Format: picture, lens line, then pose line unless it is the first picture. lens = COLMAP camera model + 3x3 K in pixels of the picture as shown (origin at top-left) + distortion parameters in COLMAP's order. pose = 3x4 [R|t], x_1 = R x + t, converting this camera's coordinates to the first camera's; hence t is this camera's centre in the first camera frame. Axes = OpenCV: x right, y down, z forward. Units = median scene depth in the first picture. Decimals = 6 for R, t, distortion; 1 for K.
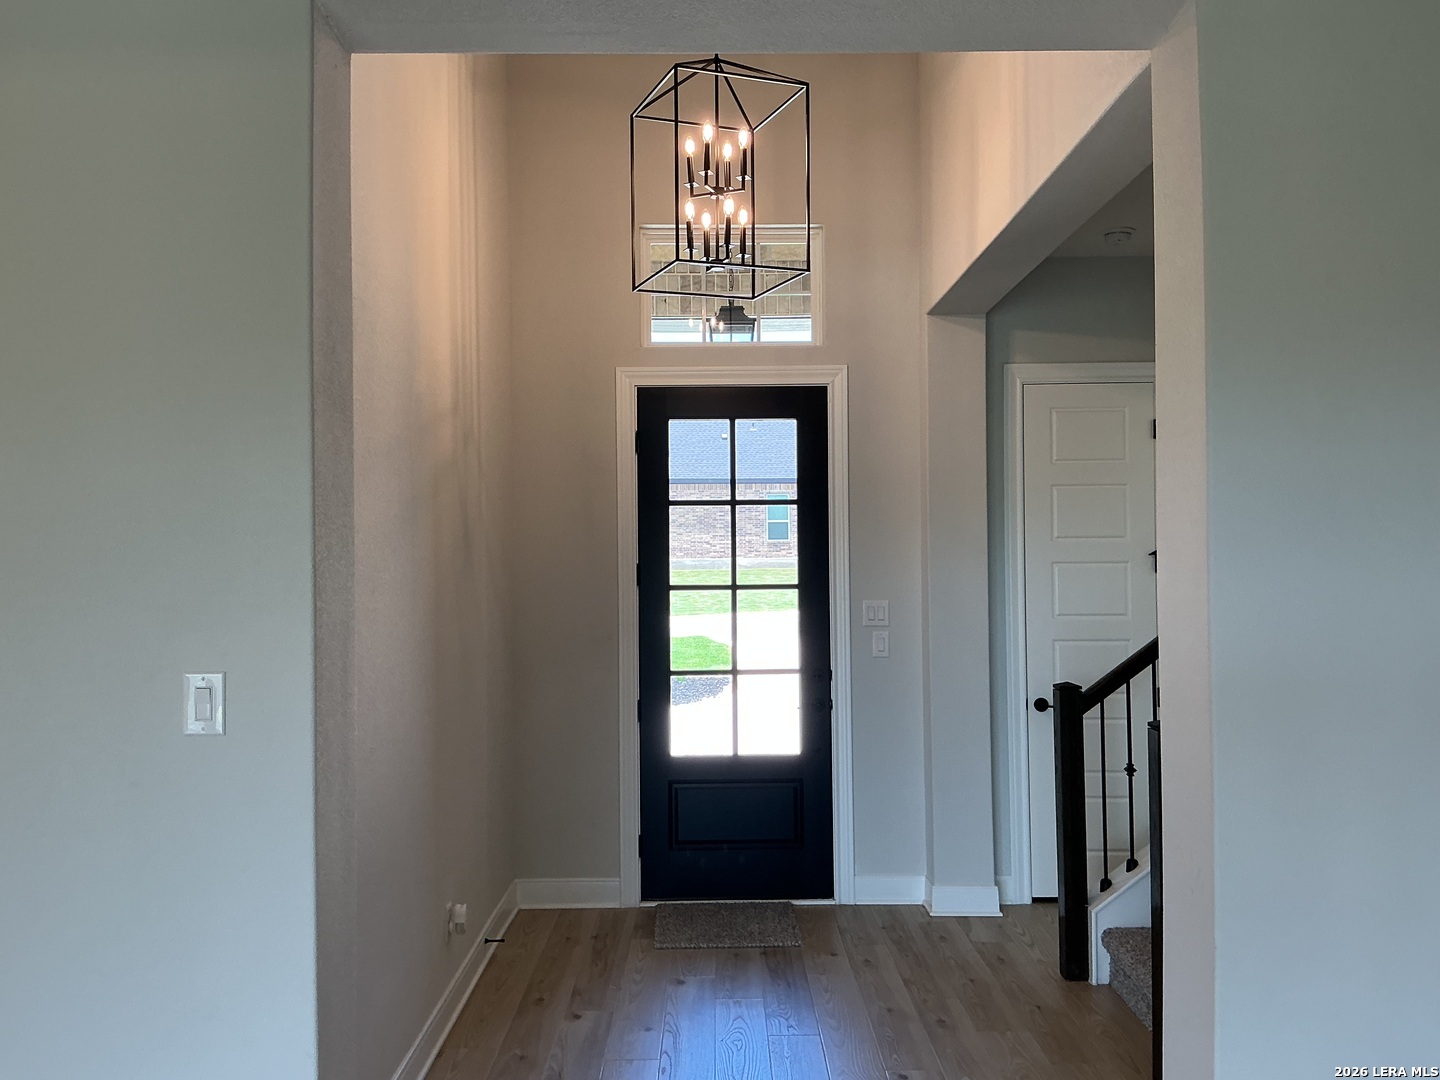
lens RADIAL K [[1200.9, 0, 721.9], [0, 1200.9, 537.9], [0, 0, 1]] dist [0.073218, -0.151339]
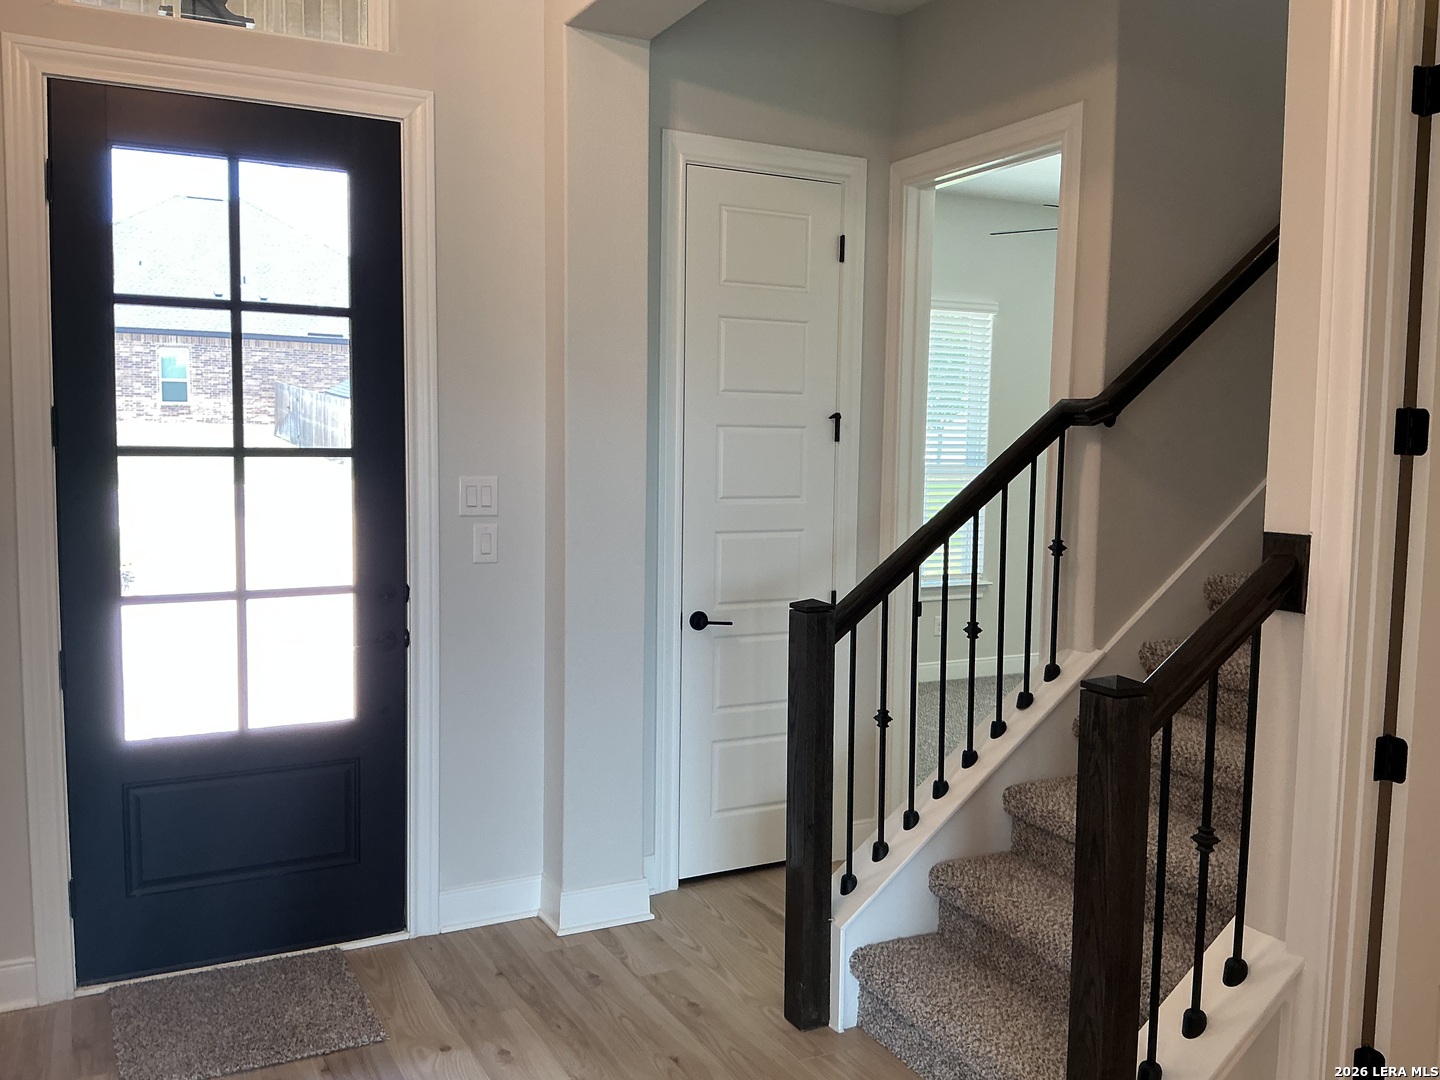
lens RADIAL K [[1200.9, 0, 725.5], [0, 1200.9, 540.7], [0, 0, 1]] dist [0.073218, -0.151339]
pose [[0.886463, -0.018929, 0.462412, -0.054287], [-0.030460, 0.994610, 0.099107, 0.018346], [-0.461796, -0.101940, 0.881109, 0.364717]]
